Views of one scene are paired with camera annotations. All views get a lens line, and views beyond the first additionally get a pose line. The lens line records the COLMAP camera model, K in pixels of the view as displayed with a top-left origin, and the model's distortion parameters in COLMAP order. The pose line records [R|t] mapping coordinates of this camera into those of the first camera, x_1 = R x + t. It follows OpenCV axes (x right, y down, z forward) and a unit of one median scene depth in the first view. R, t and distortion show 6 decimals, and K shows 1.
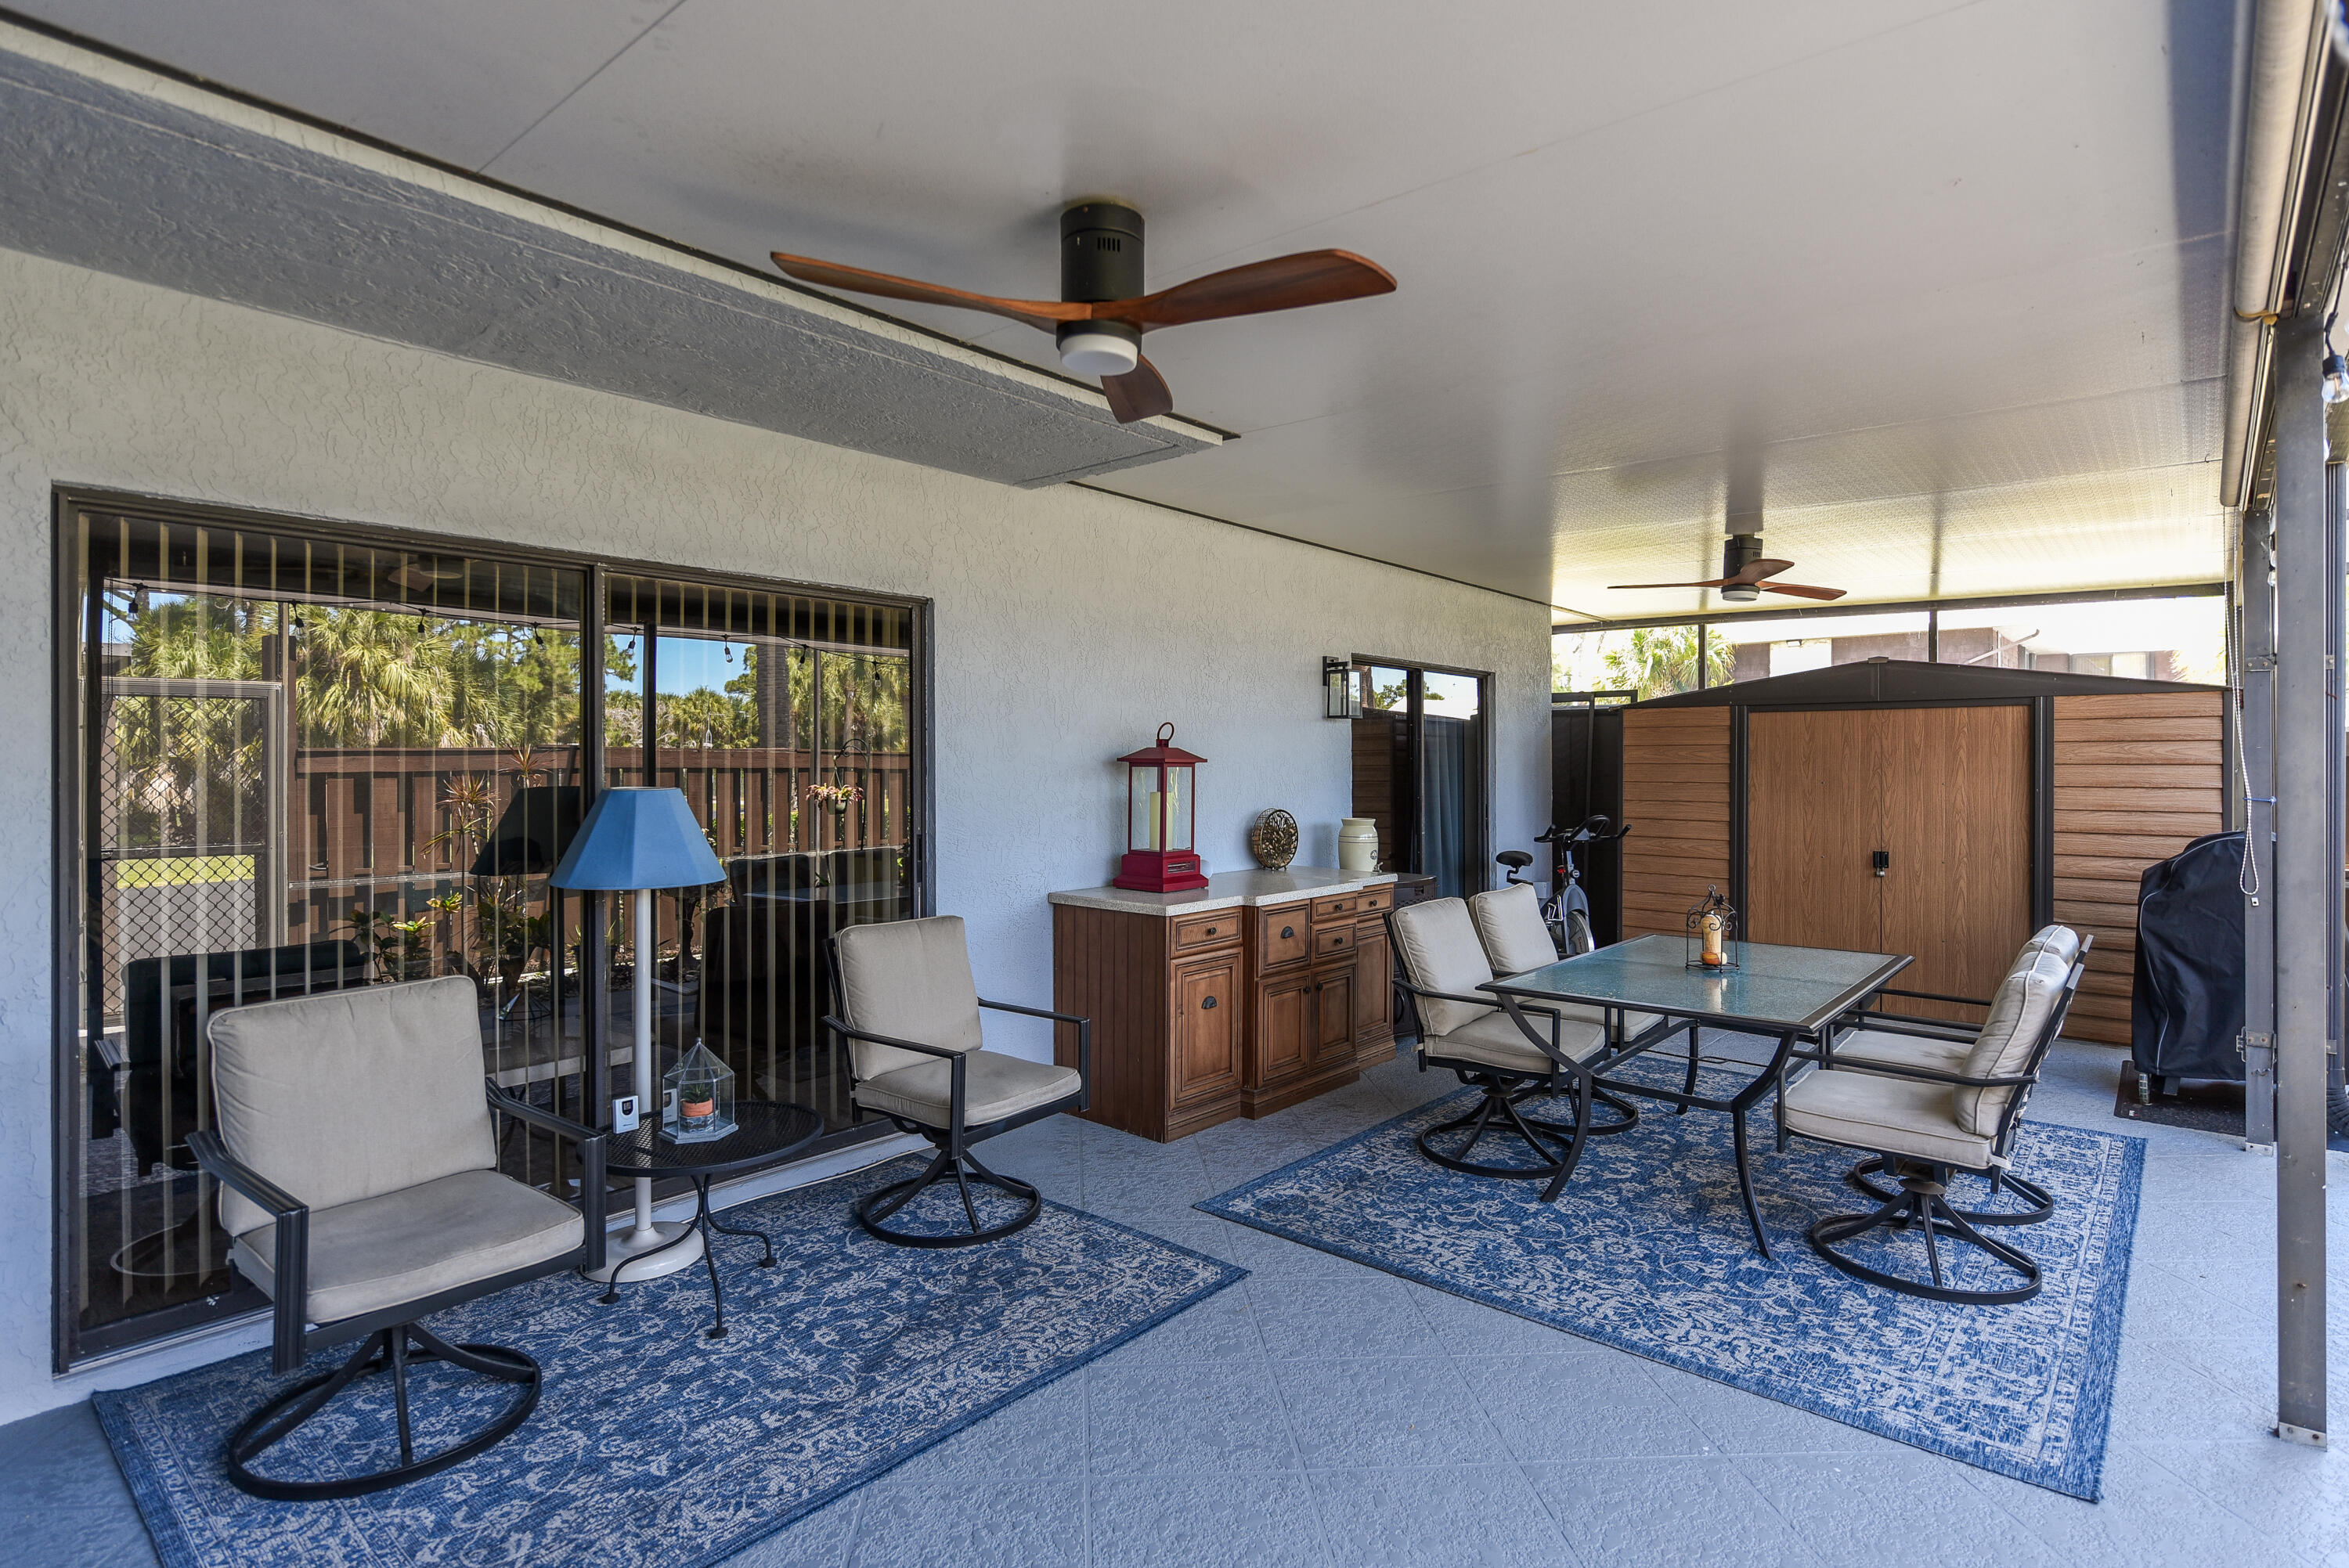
lens RADIAL K [[1176.4, 0, 1174.6], [0, 1176.4, 769.2], [0, 0, 1]] dist [0.000237, 0.000055]
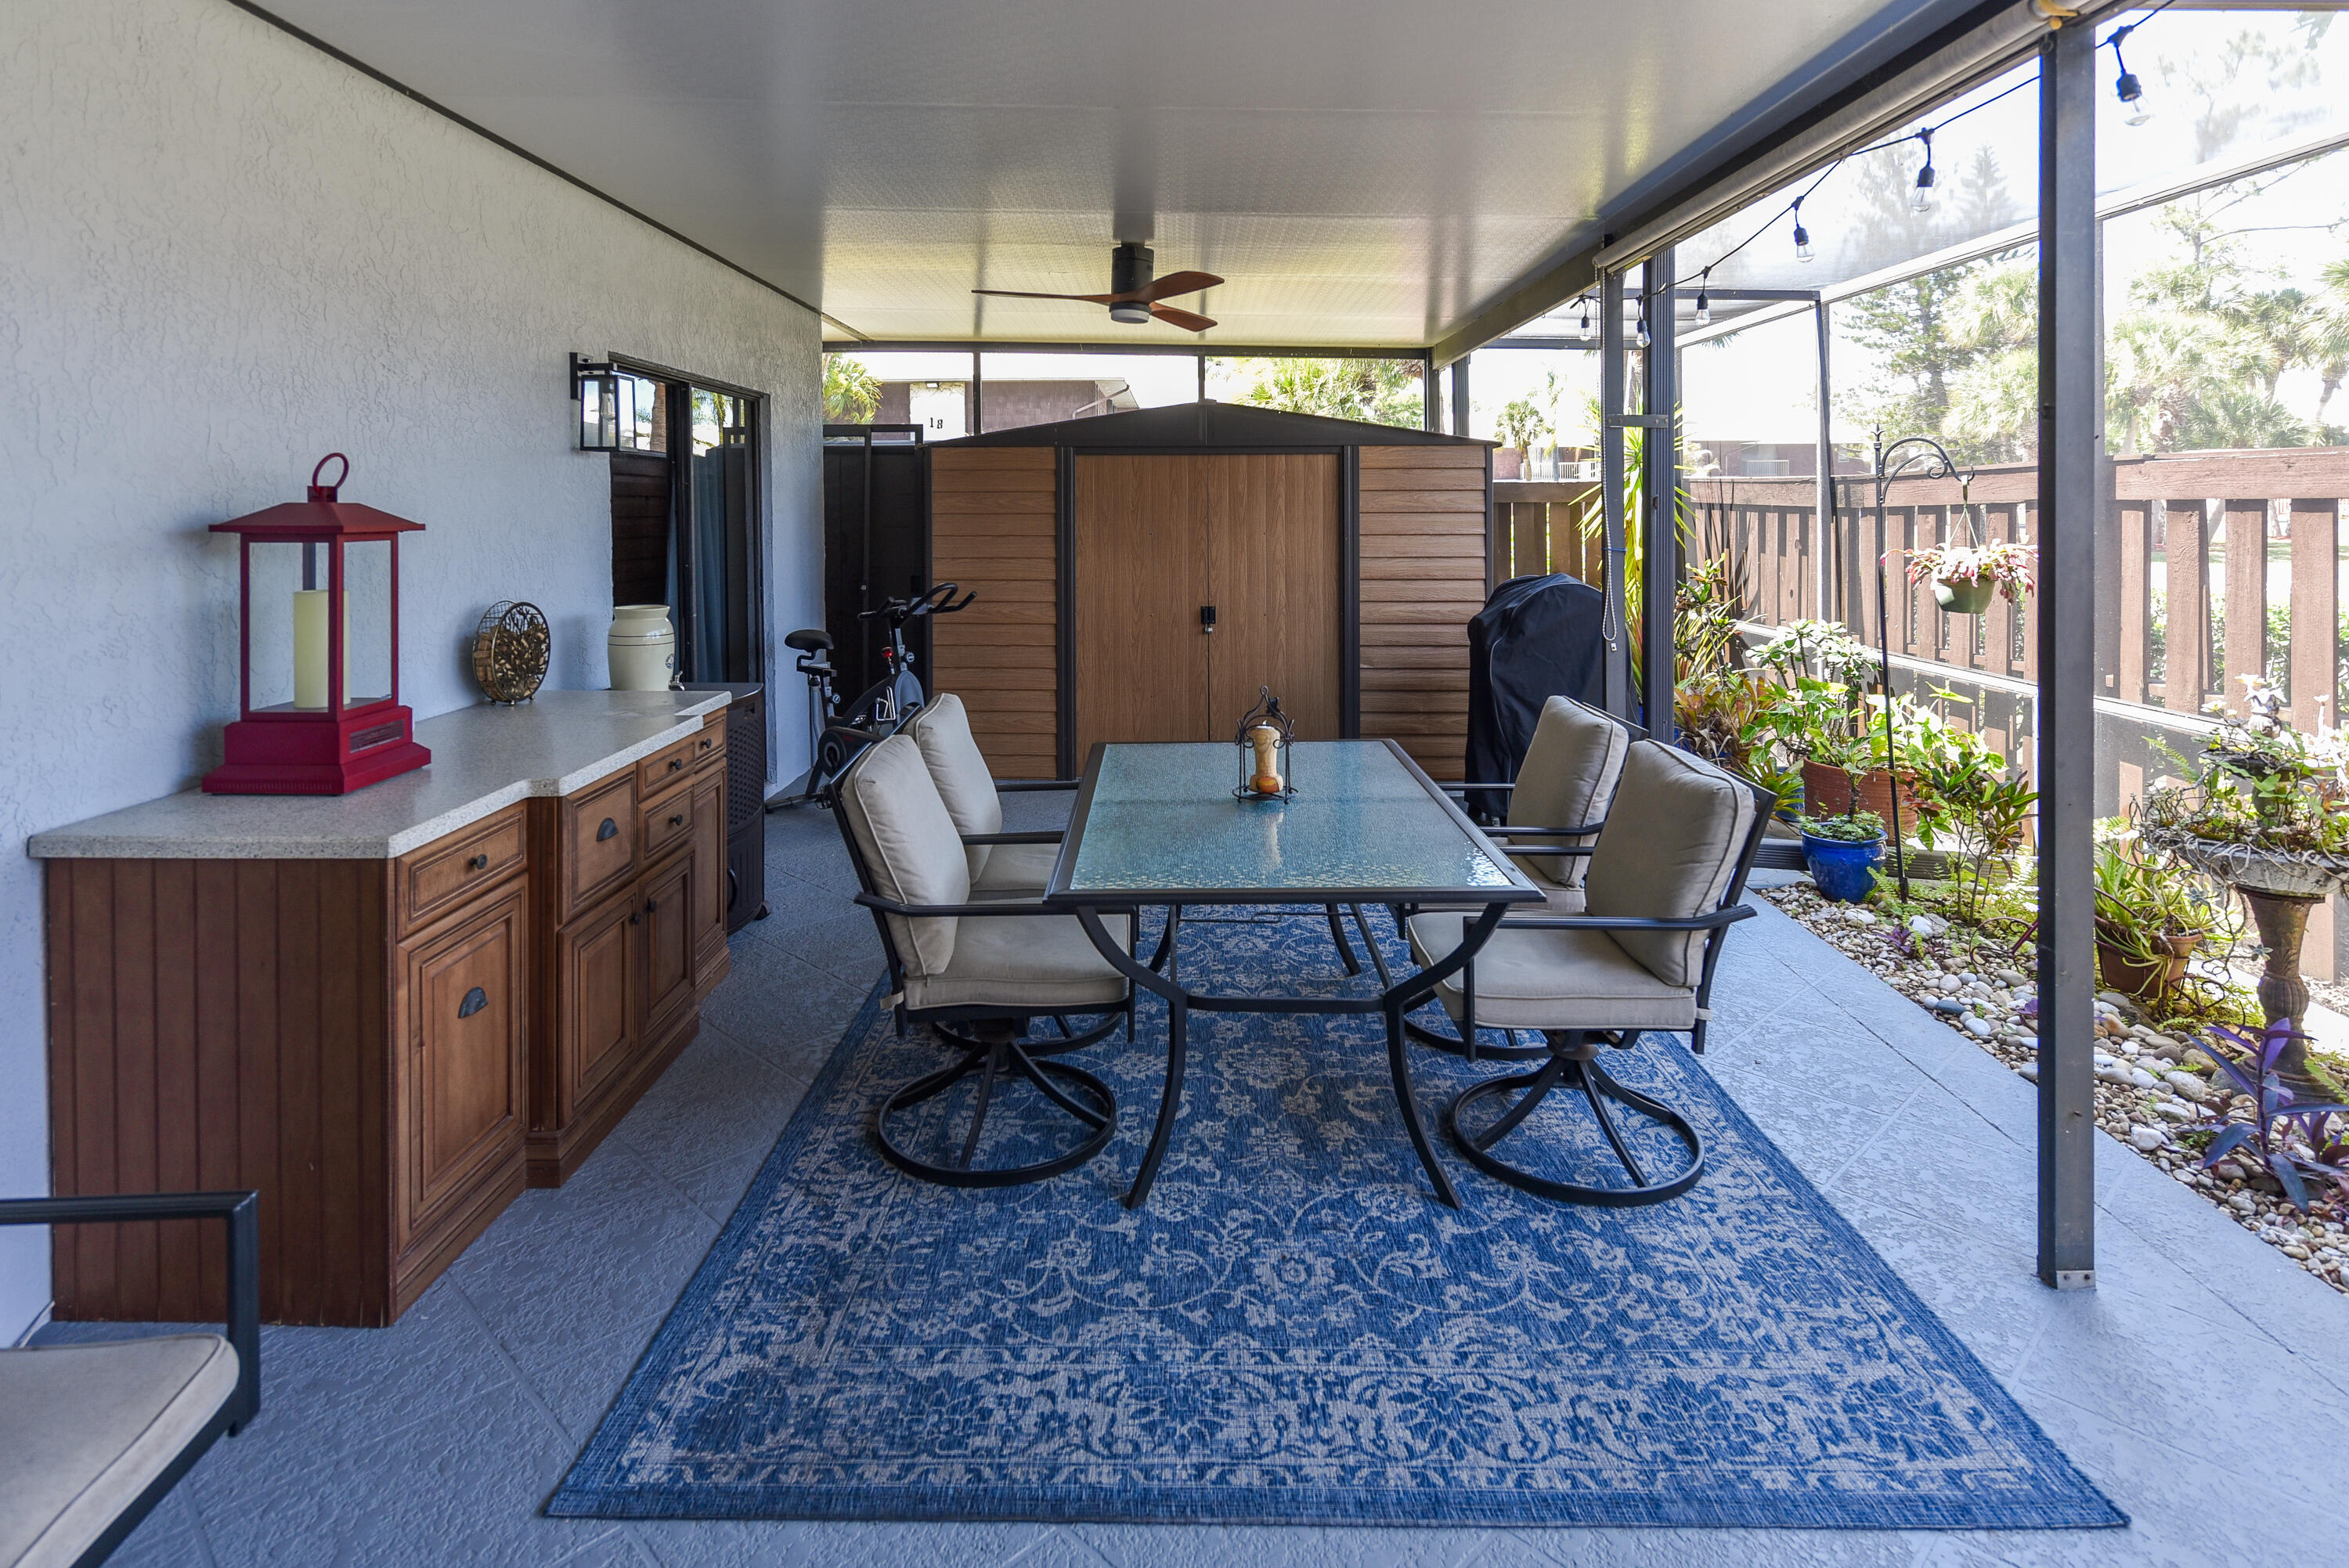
lens RADIAL K [[1230.9, 0, 1175.3], [0, 1230.9, 521.1], [0, 0, 1]] dist [0.001417, 0.000482]
pose [[0.754121, -0.014570, 0.656573, -0.106392], [0.008030, 0.999884, 0.012965, -0.018681], [-0.656686, -0.004505, 0.754151, 0.469870]]
